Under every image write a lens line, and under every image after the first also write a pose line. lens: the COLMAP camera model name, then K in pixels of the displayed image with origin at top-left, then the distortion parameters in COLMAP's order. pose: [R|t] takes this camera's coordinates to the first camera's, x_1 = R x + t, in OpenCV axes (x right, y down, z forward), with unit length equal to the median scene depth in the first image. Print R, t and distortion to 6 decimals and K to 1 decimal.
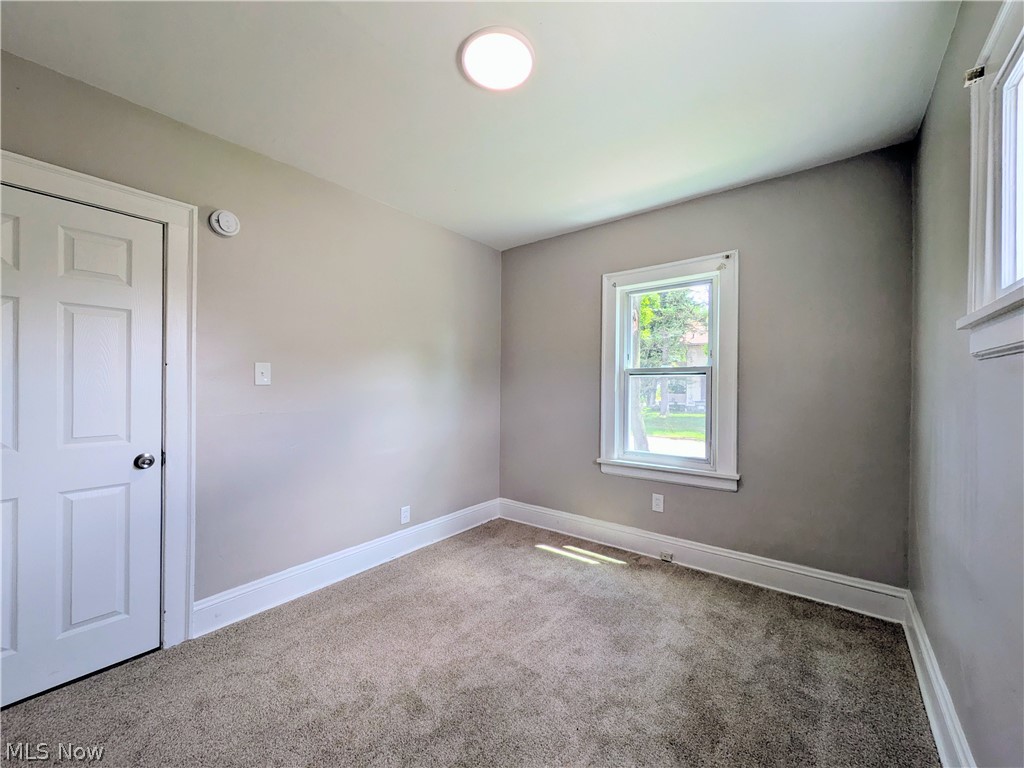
lens RADIAL K [[408.8, 0, 505.6], [0, 408.8, 386.8], [0, 0, 1]] dist [0.005525, -0.002479]
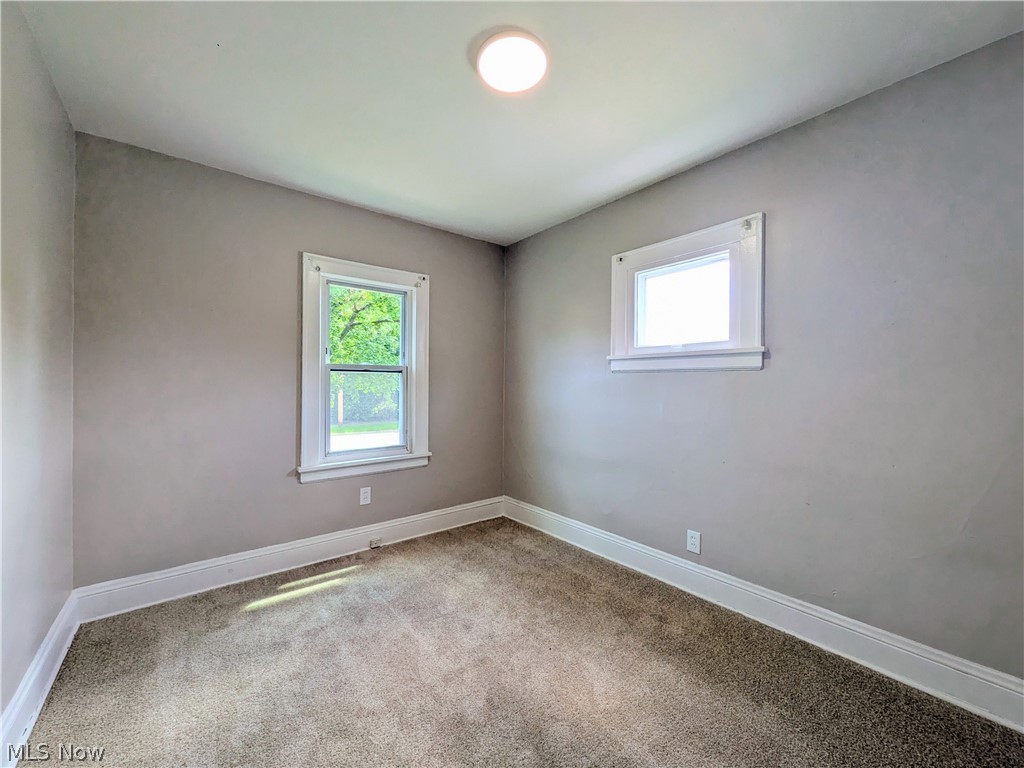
lens RADIAL K [[408.8, 0, 515.2], [0, 408.8, 387.8], [0, 0, 1]] dist [0.005525, -0.002479]
pose [[0.202703, -0.013523, 0.979147, -0.571793], [-0.001365, 0.999900, 0.014093, -0.003594], [-0.979239, -0.004194, 0.202664, 0.438113]]
